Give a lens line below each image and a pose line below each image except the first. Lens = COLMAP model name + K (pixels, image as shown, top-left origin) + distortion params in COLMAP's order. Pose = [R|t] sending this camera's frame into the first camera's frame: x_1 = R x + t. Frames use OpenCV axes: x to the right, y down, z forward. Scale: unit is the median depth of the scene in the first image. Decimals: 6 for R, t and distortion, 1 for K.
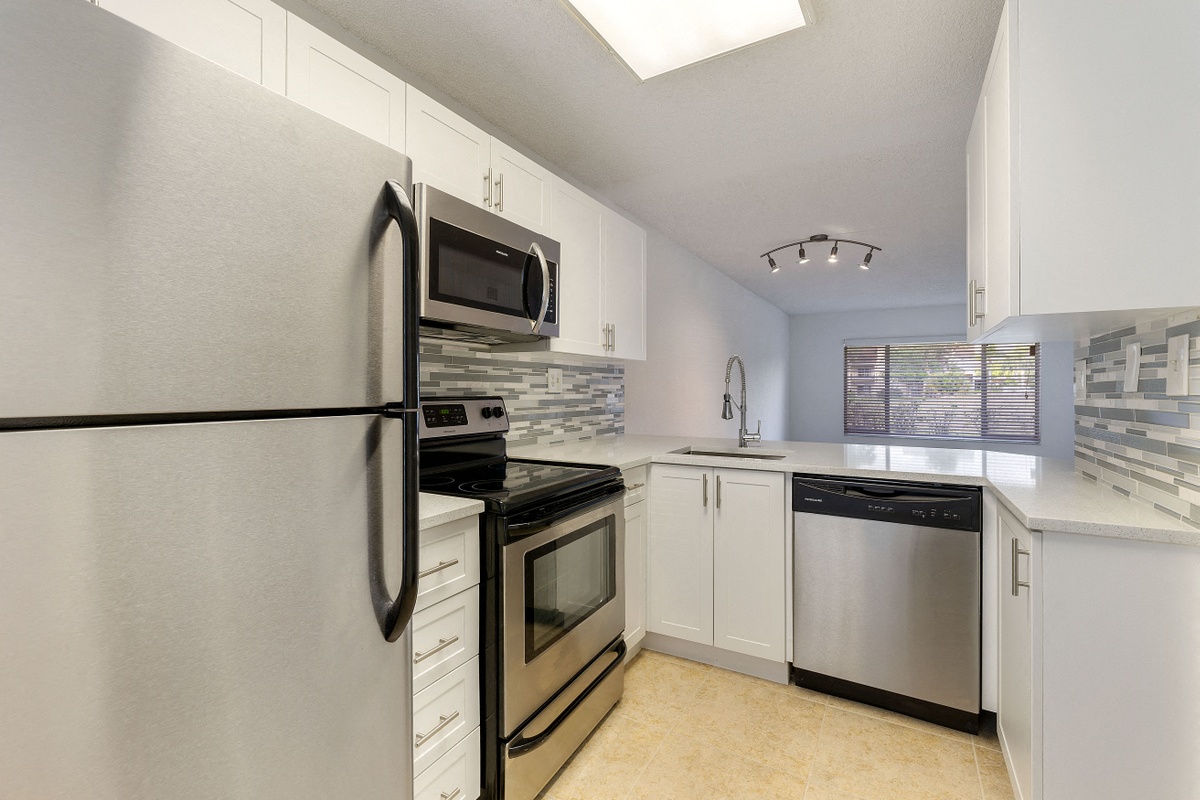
lens RADIAL K [[529.1, 0, 599.0], [0, 529.1, 395.4], [0, 0, 1]] dist [0.003086, -0.000438]
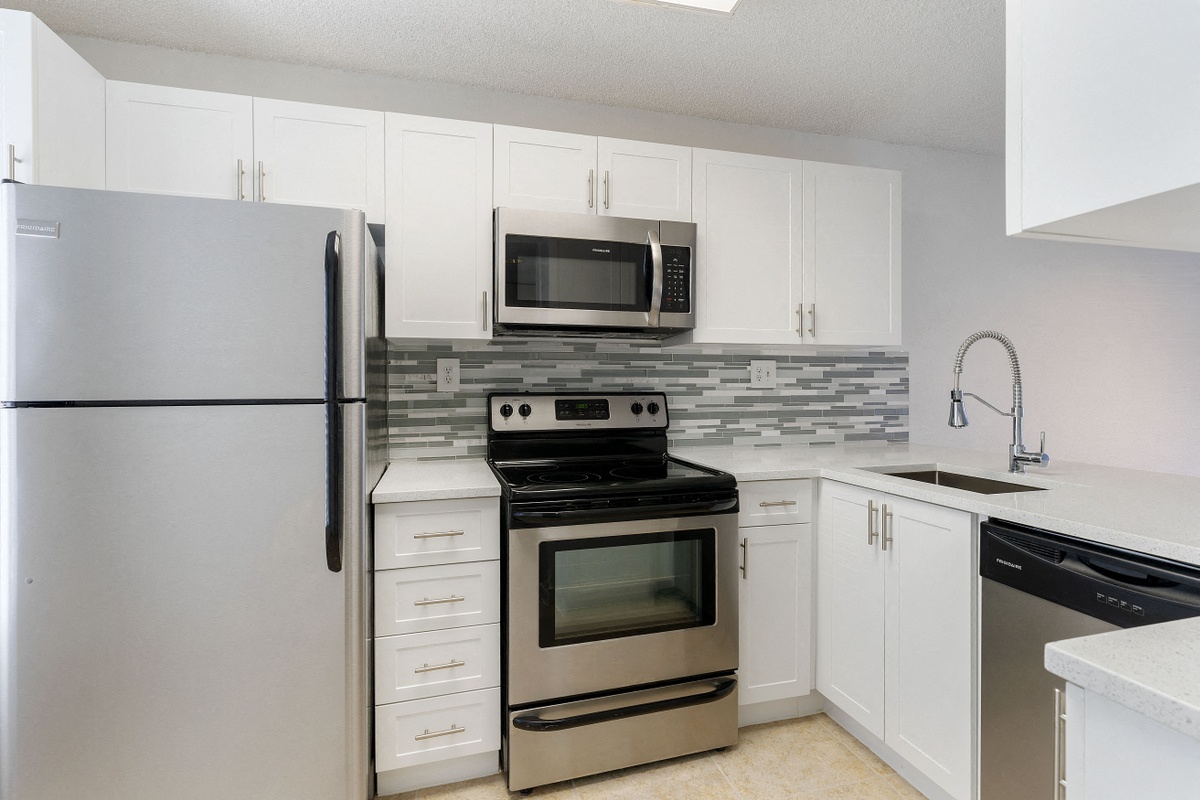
lens RADIAL K [[559.6, 0, 599.9], [0, 559.6, 393.7], [0, 0, 1]] dist [-0.005243, -0.000066]
pose [[0.713200, 0.005028, -0.700943, 0.414259], [-0.002274, 0.999986, 0.004859, 0.000003], [0.700957, -0.001871, 0.713201, 0.172748]]
